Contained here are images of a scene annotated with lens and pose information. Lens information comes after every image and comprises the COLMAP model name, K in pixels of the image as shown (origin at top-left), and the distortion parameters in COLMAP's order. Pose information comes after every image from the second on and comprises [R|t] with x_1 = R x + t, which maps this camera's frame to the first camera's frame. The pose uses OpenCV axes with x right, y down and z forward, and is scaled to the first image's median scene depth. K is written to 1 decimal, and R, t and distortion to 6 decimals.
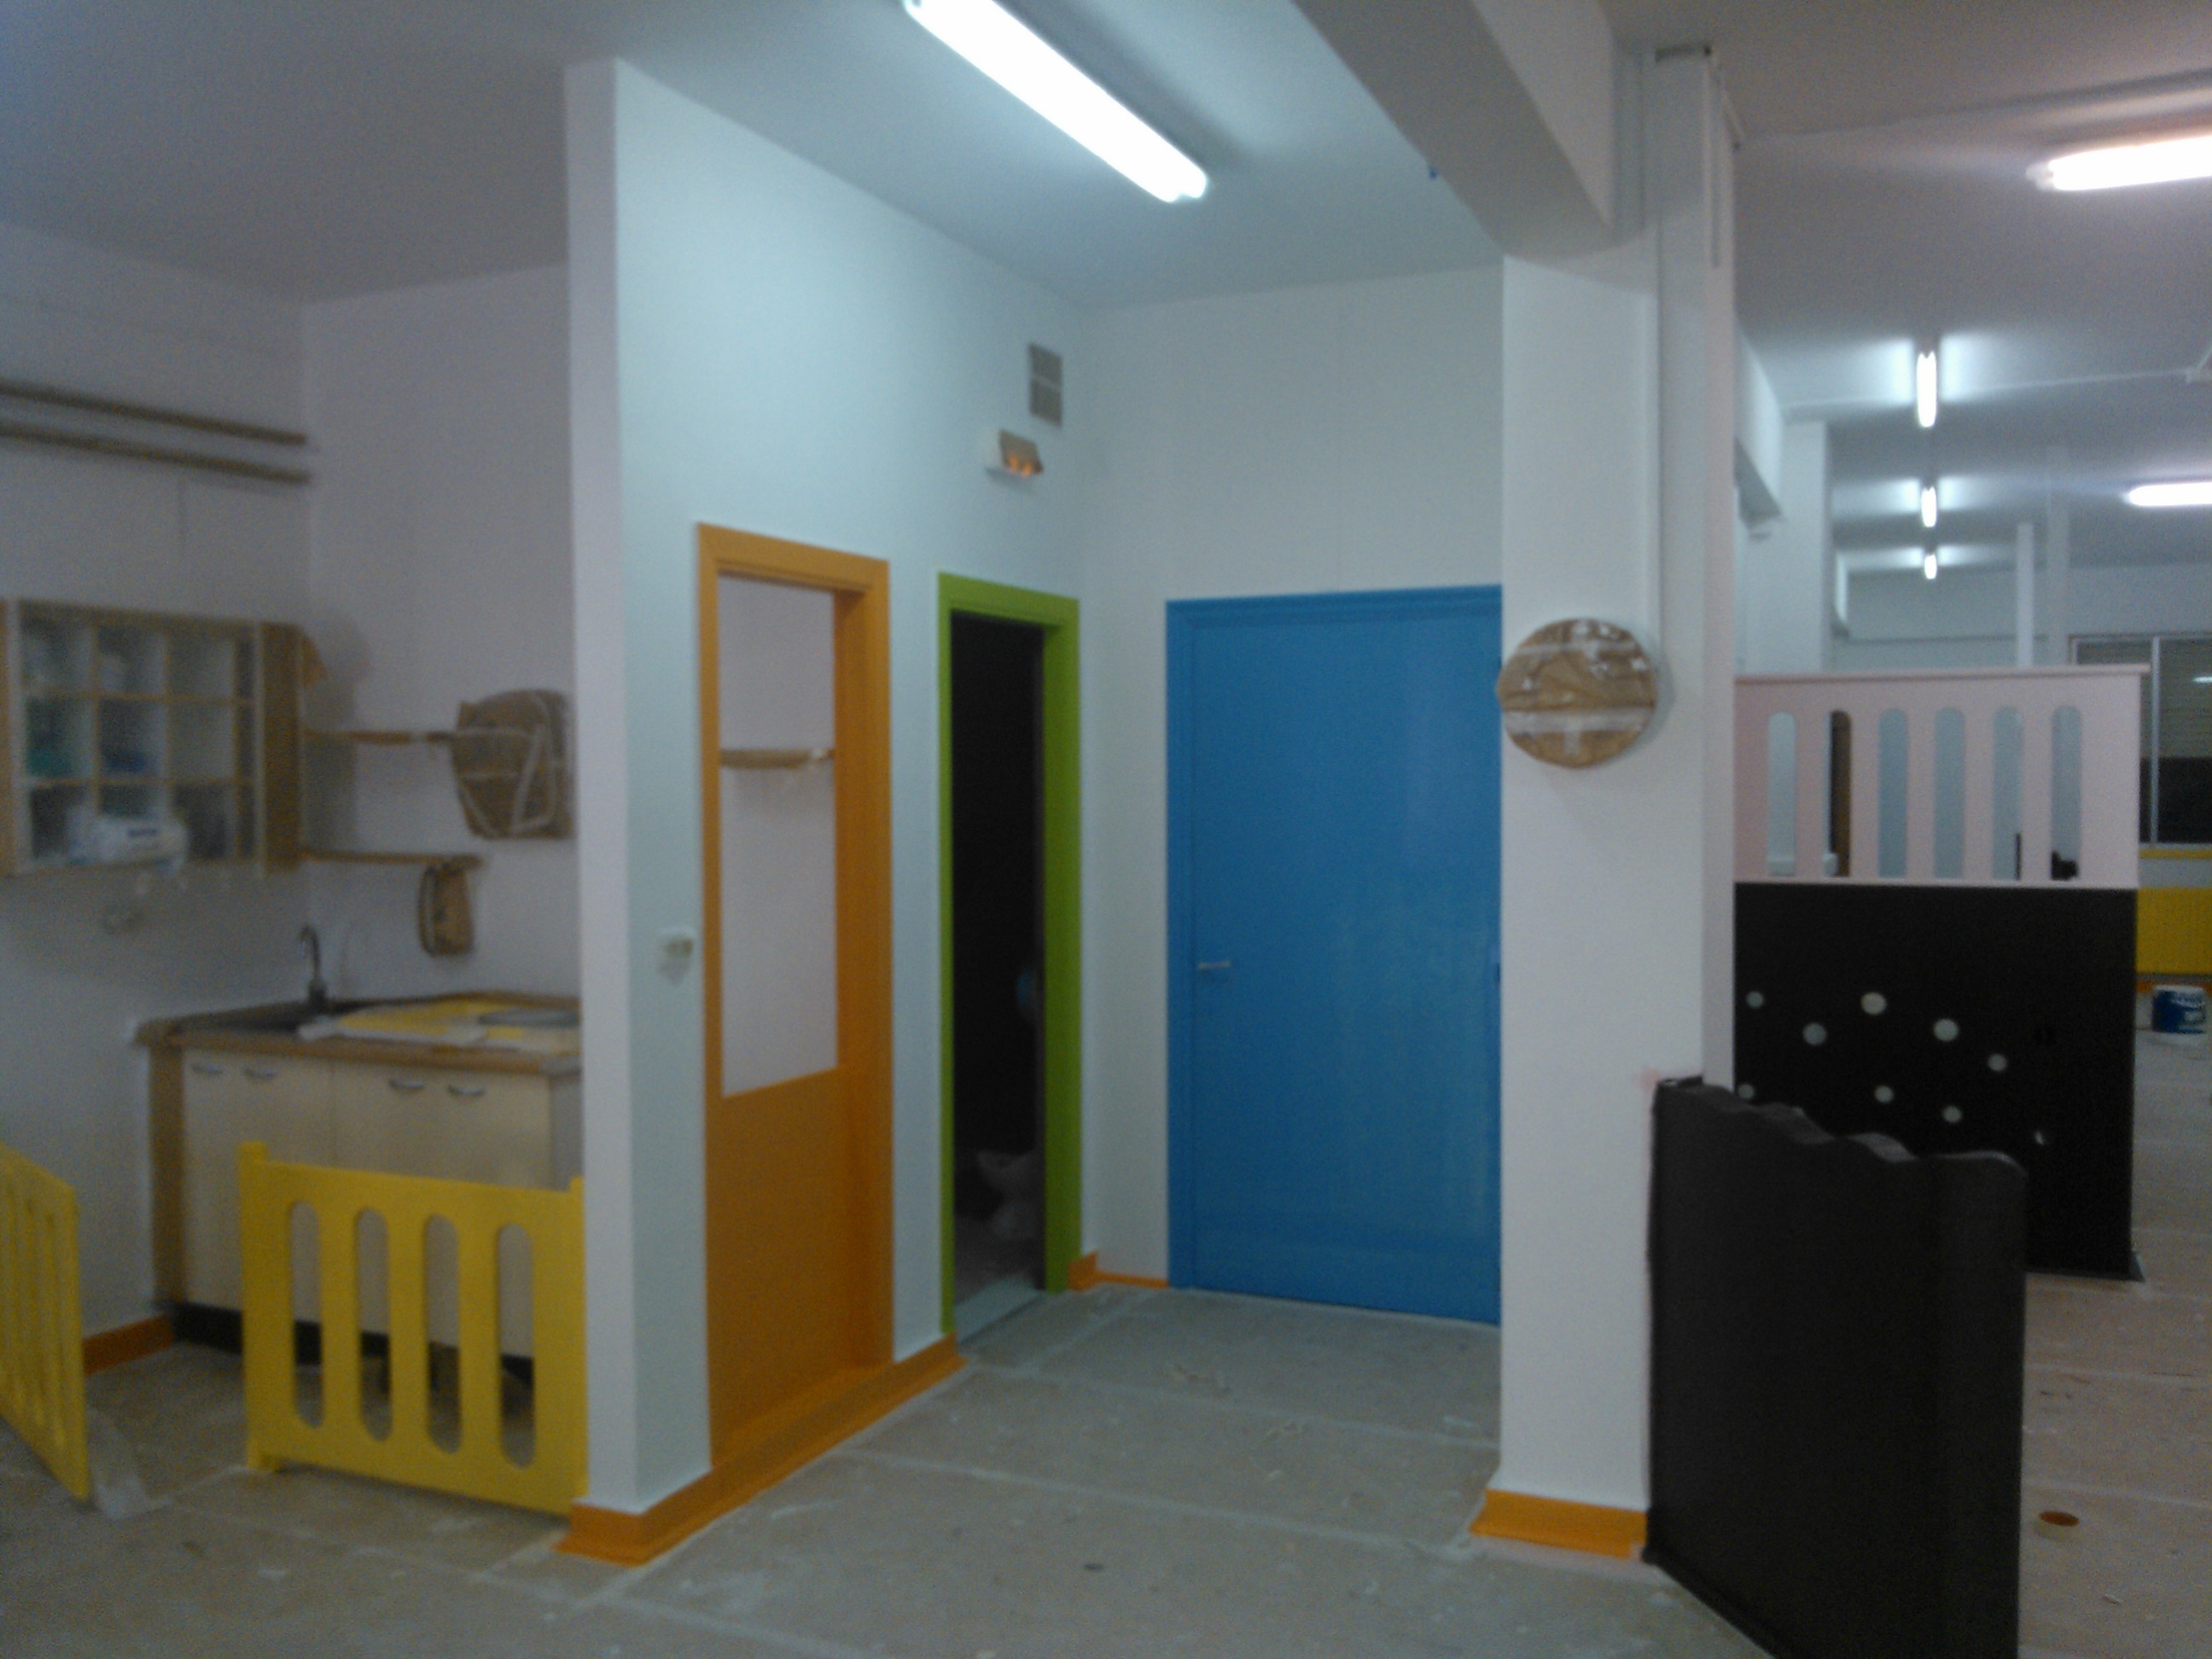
lens RADIAL K [[1856.5, 0, 1116.4], [0, 1856.5, 834.1], [0, 0, 1]] dist [-0.008681, 0.000670]
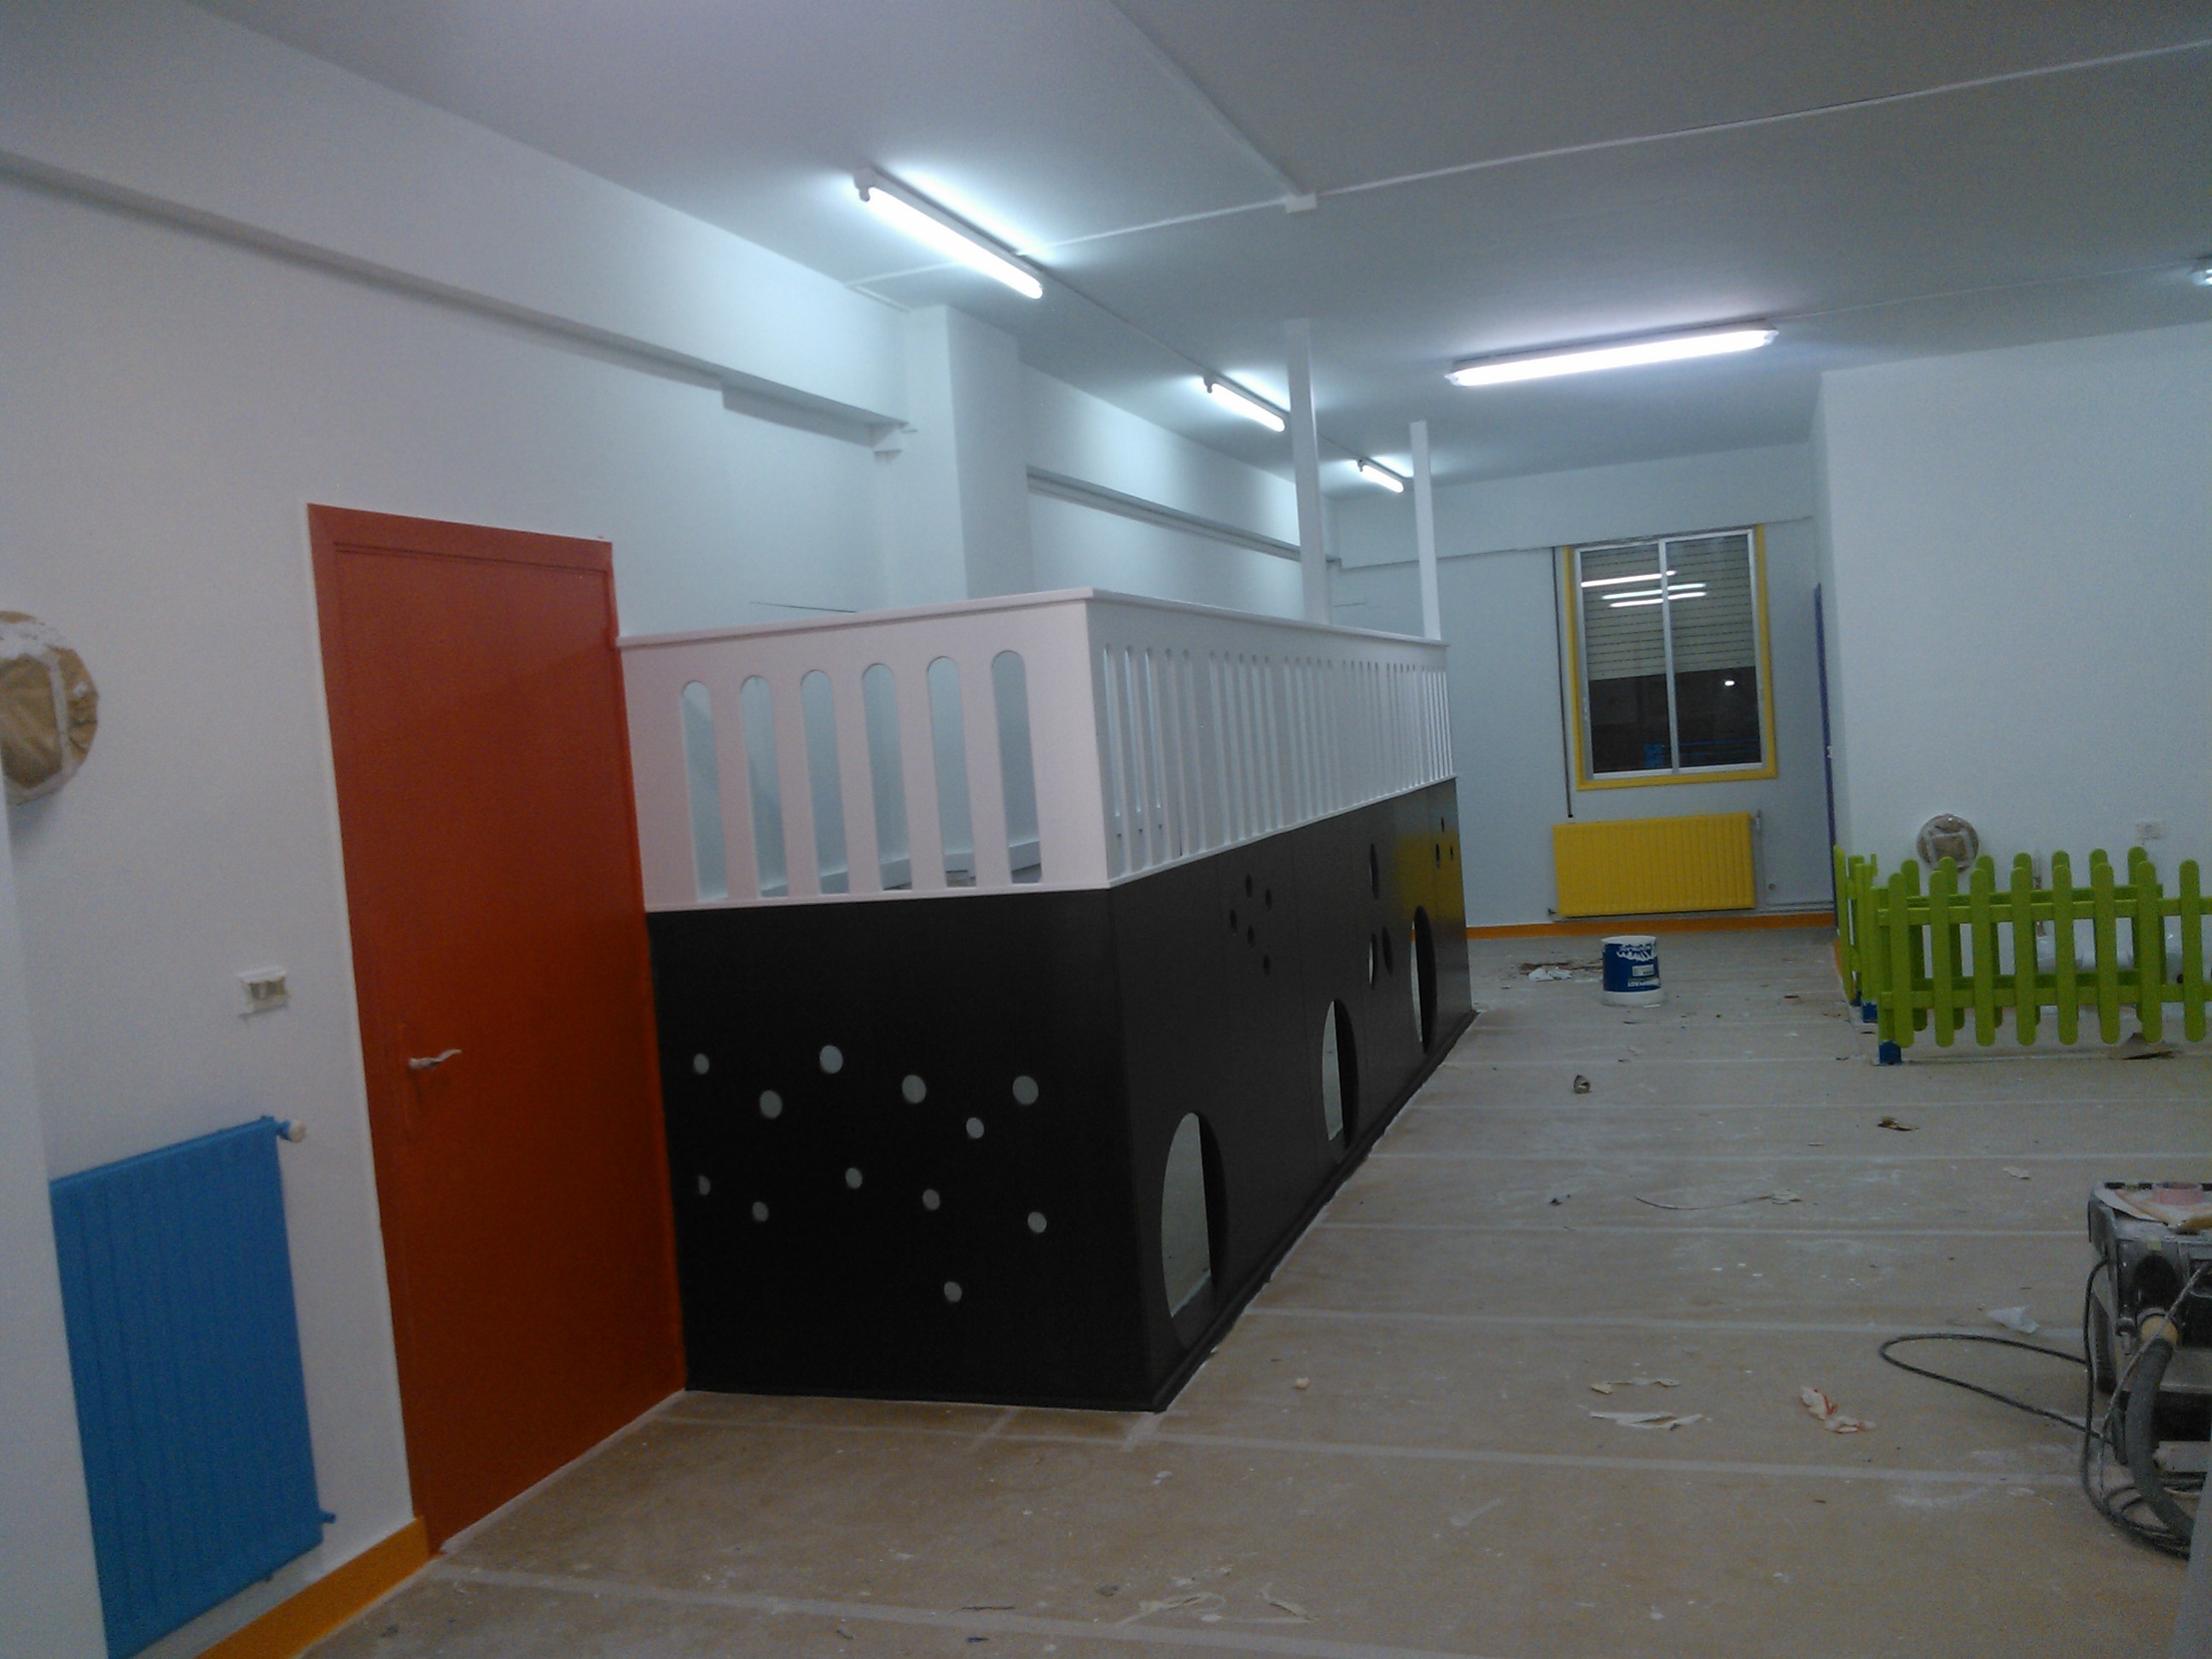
lens RADIAL K [[1856.5, 0, 1093.7], [0, 1856.5, 826.7], [0, 0, 1]] dist [-0.008681, 0.000670]
pose [[0.995515, -0.071681, 0.061746, 0.467953], [0.070506, 0.997290, 0.020996, -0.011463], [-0.063084, -0.016548, 0.997871, 0.235837]]
